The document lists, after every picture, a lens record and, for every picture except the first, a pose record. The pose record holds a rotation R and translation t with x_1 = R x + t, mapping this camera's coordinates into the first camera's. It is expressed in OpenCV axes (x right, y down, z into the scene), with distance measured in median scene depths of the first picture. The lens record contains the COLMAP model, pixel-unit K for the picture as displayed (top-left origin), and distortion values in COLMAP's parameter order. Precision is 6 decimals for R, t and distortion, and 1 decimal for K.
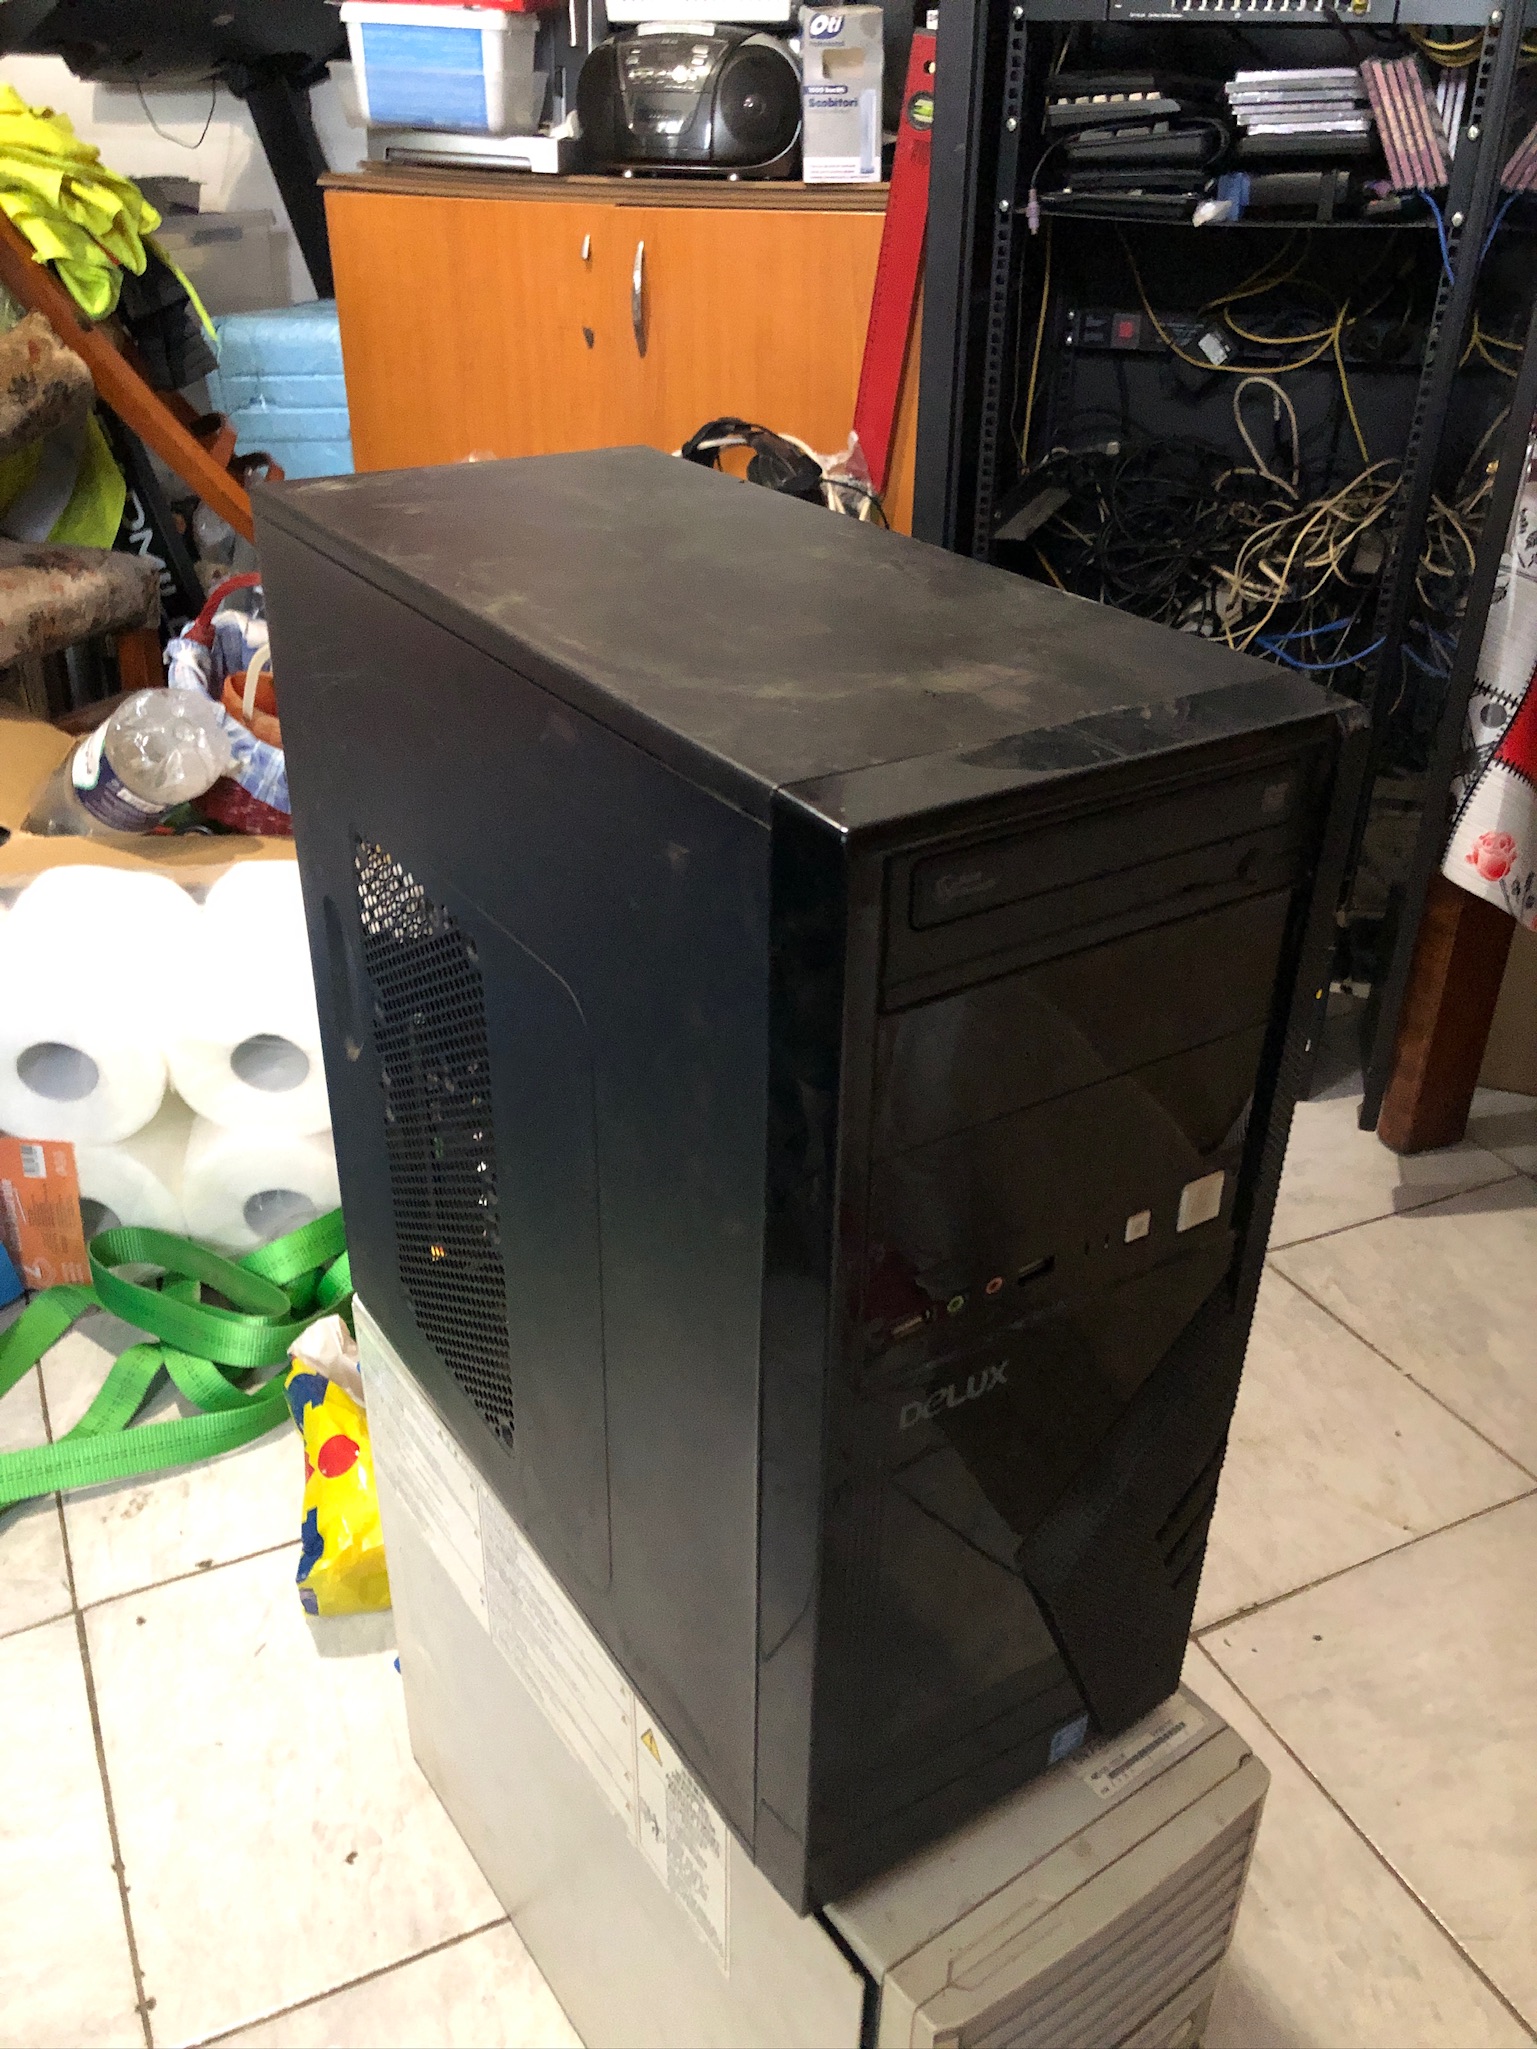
lens RADIAL K [[1692.7, 0, 792.4], [0, 1692.7, 1074.5], [0, 0, 1]] dist [-0.002606, -0.007883]
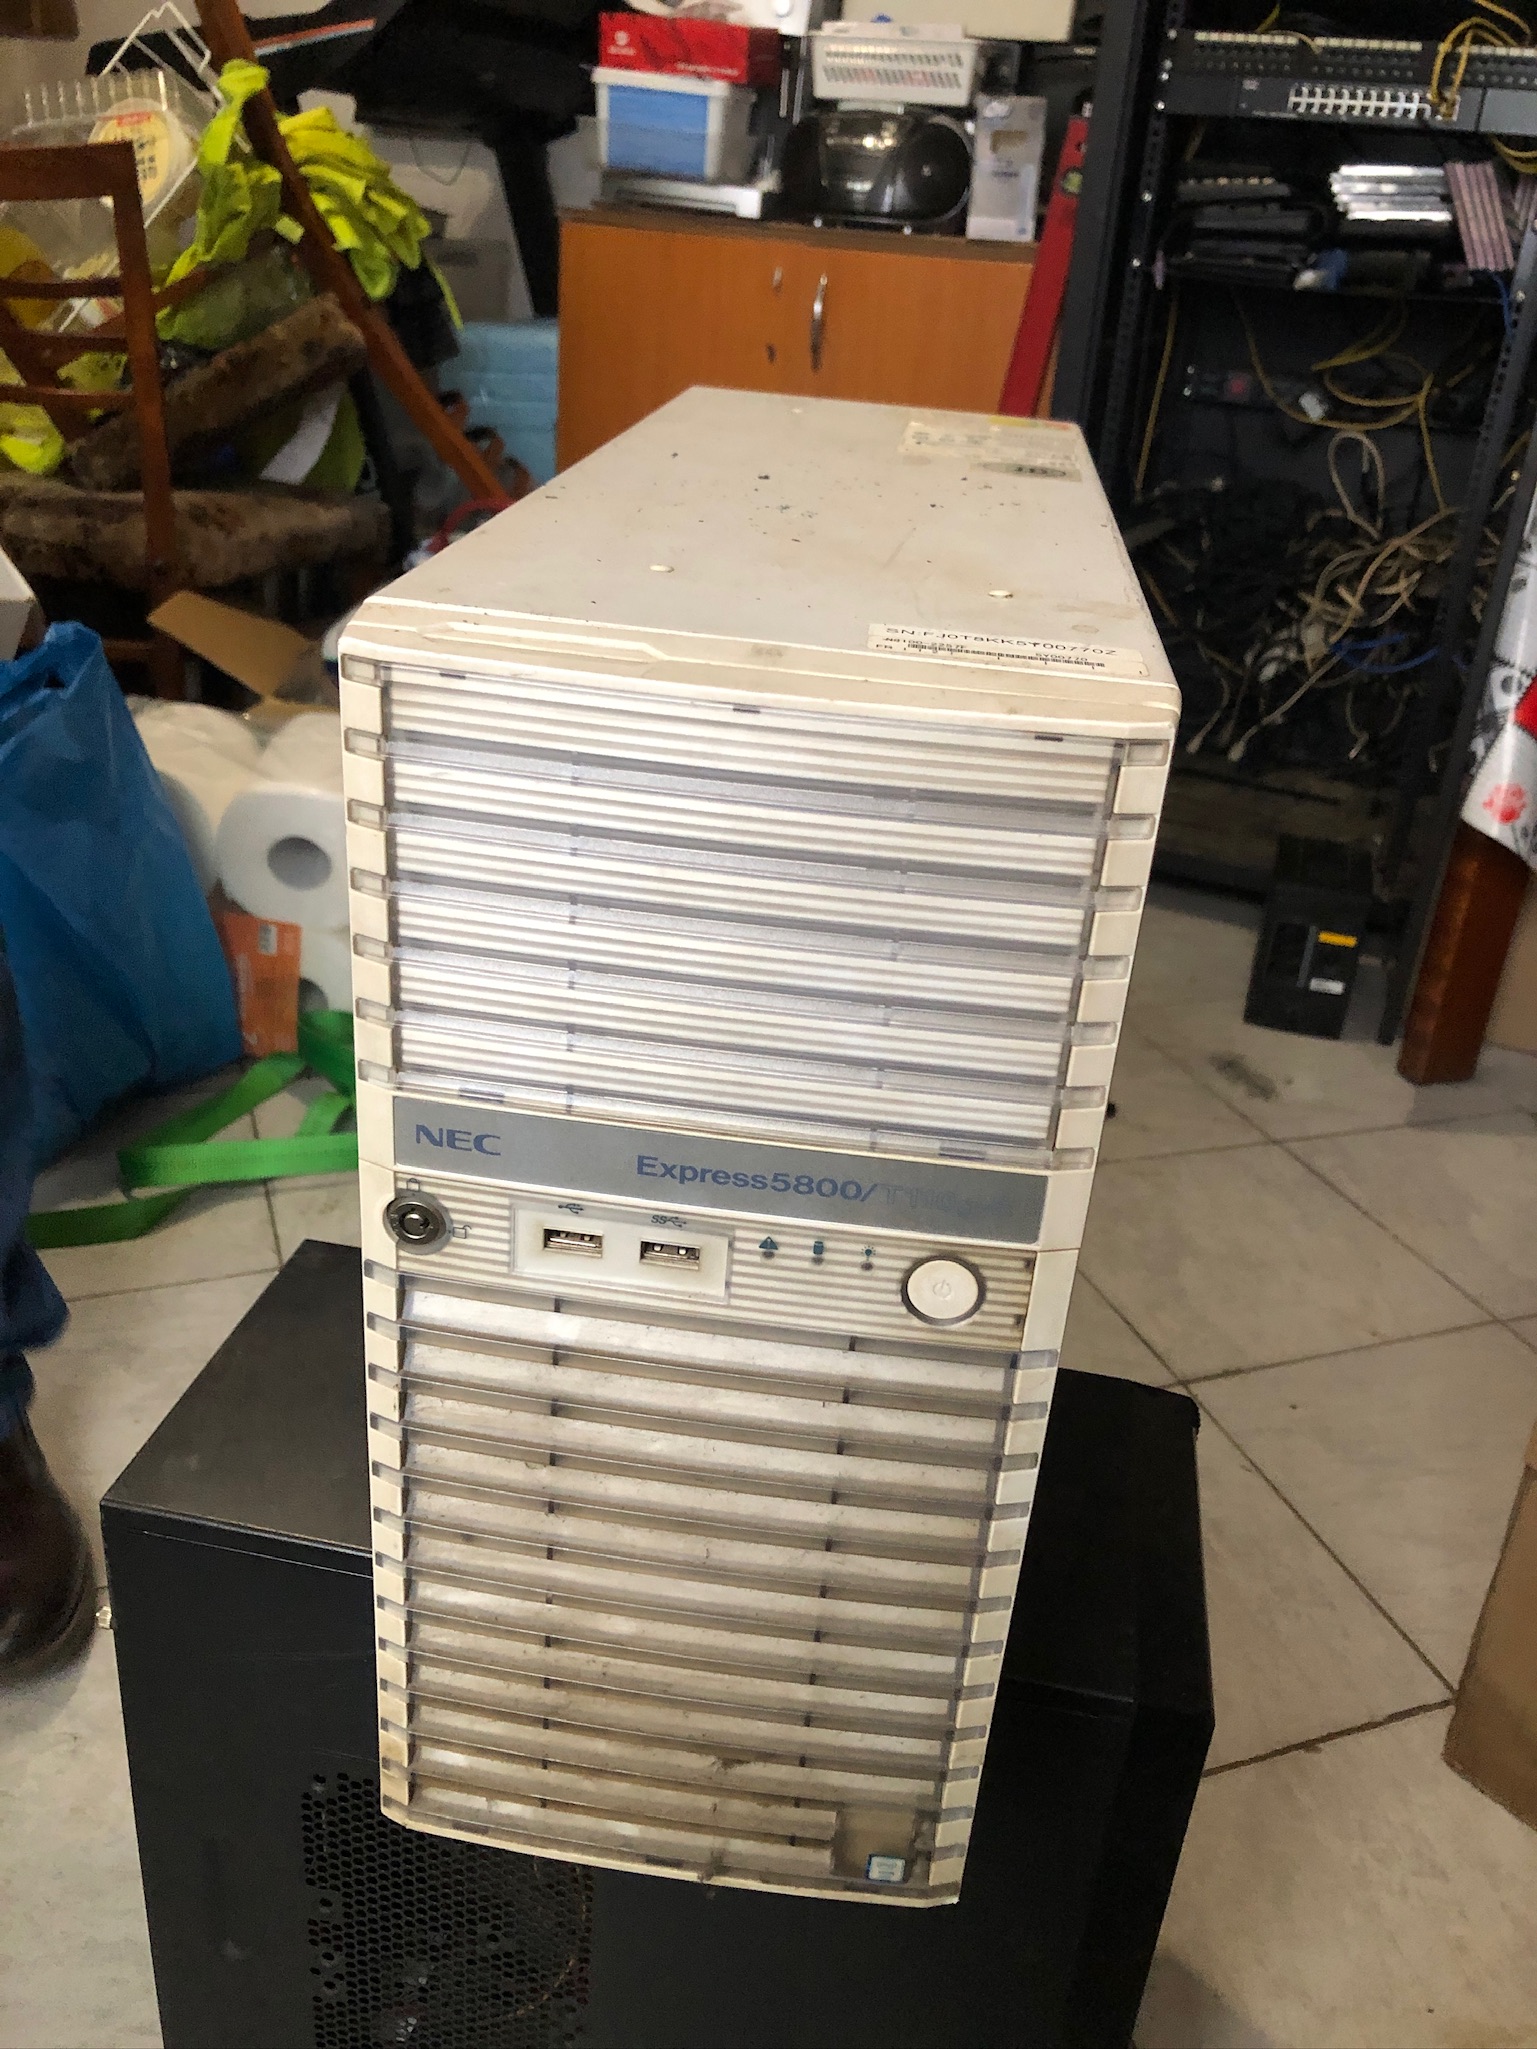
lens RADIAL K [[1693.6, 0, 768.5], [0, 1693.6, 1024.5], [0, 0, 1]] dist [-0.070114, 0.077545]
pose [[0.993222, 0.095912, -0.065664, -0.001386], [-0.100091, 0.992943, -0.063604, 0.106109], [0.059101, 0.069745, 0.995813, -0.131317]]
